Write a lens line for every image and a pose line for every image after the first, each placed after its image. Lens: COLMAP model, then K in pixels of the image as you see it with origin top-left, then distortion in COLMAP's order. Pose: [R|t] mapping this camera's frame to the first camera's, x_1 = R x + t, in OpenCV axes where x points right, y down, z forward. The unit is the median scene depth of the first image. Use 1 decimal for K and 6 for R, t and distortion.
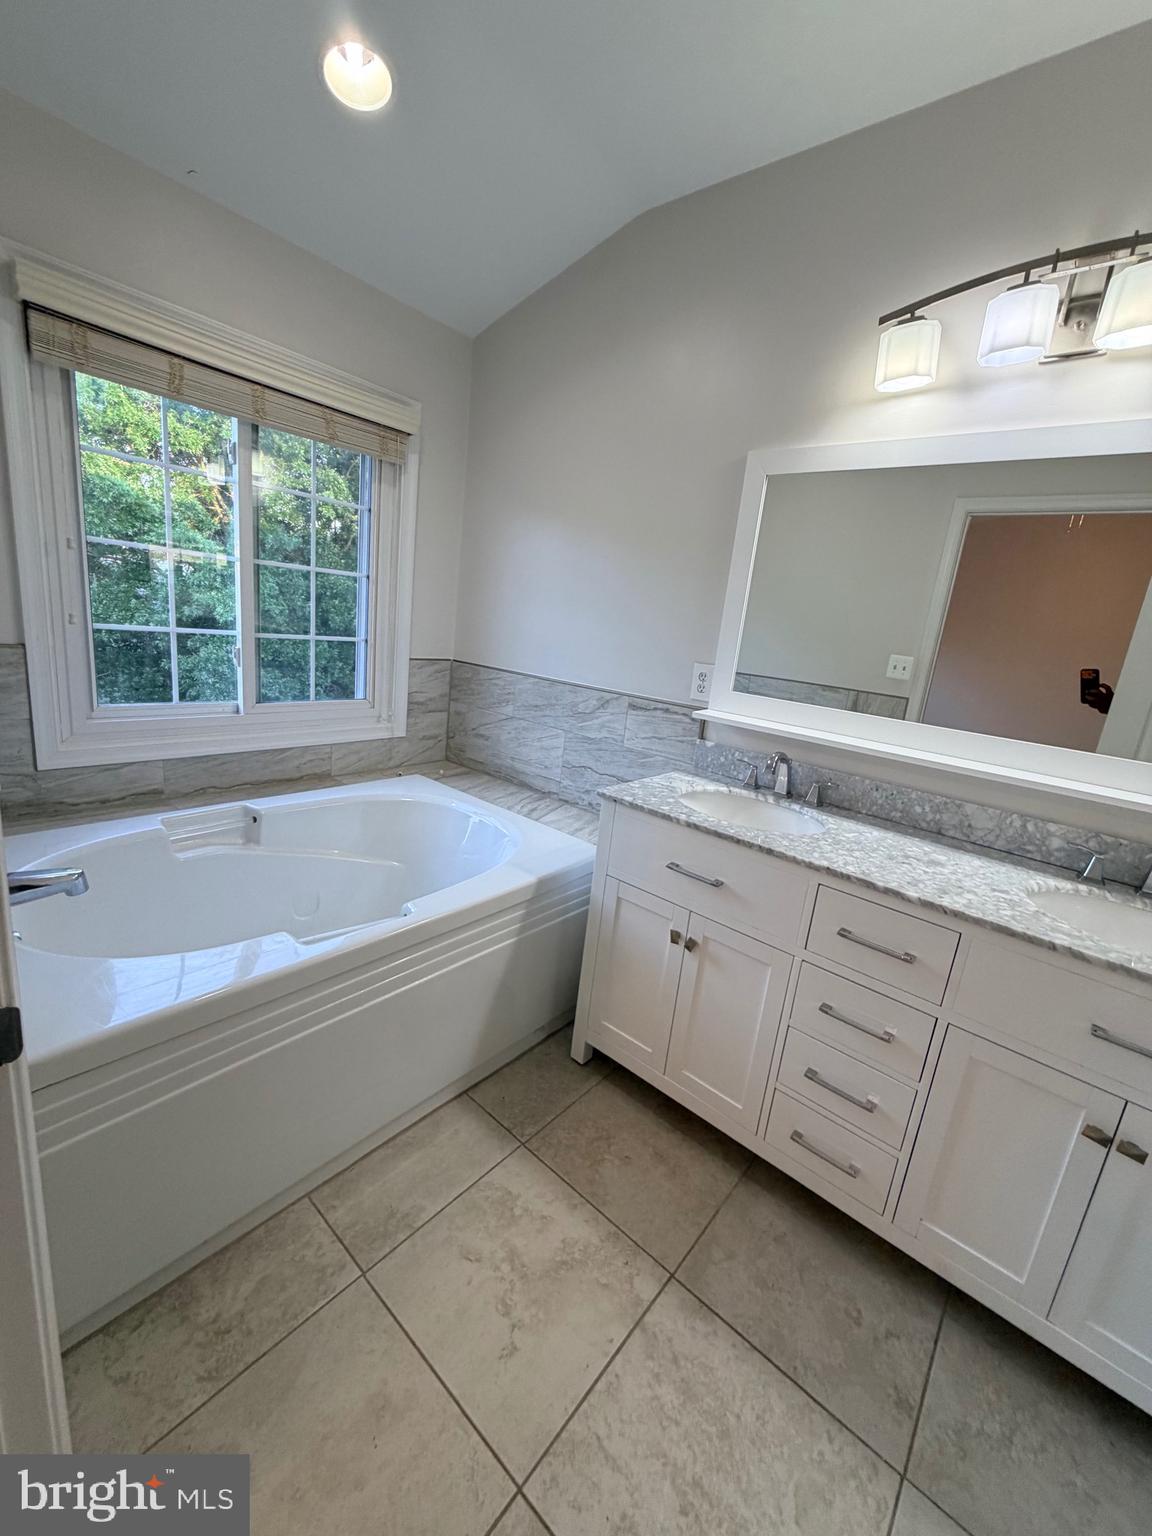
lens RADIAL K [[612.0, 0, 575.3], [0, 612.0, 765.6], [0, 0, 1]] dist [-0.001262, 0.000234]
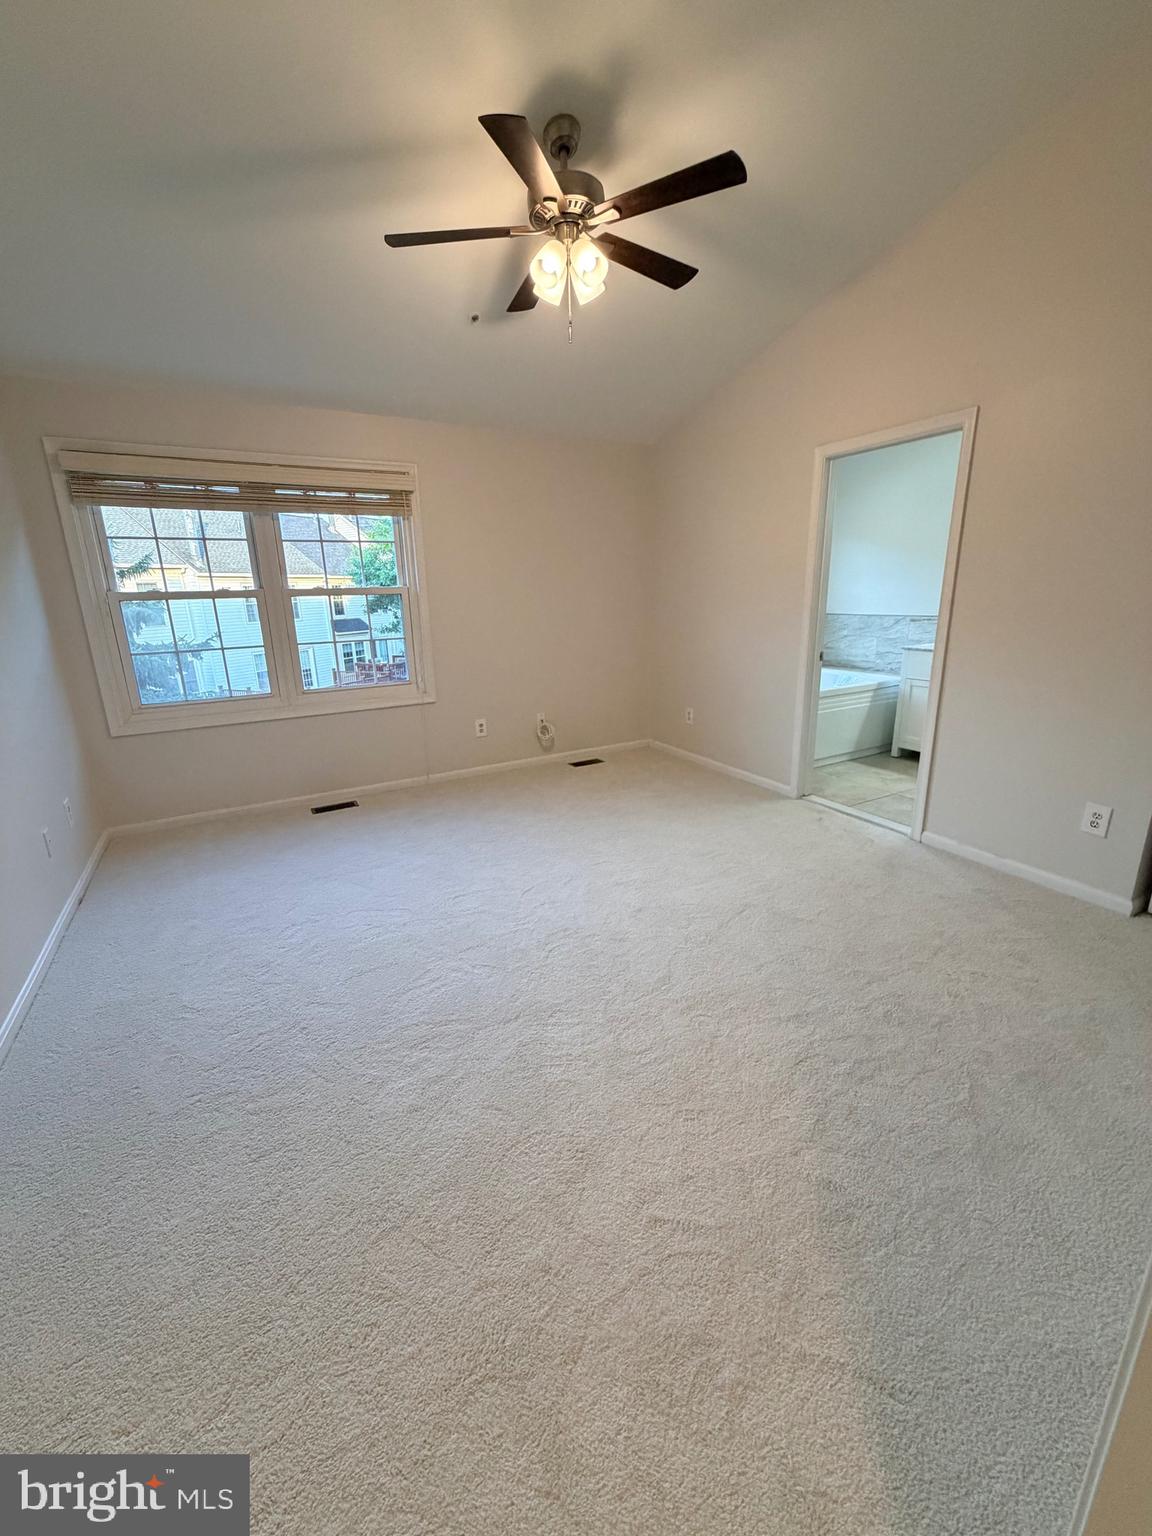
lens RADIAL K [[612.0, 0, 574.0], [0, 612.0, 756.5], [0, 0, 1]] dist [-0.001262, 0.000234]
pose [[0.925716, -0.032248, -0.376842, -0.233231], [0.039680, 0.999141, 0.011973, 0.335473], [0.376132, -0.026037, 0.926200, -1.617069]]
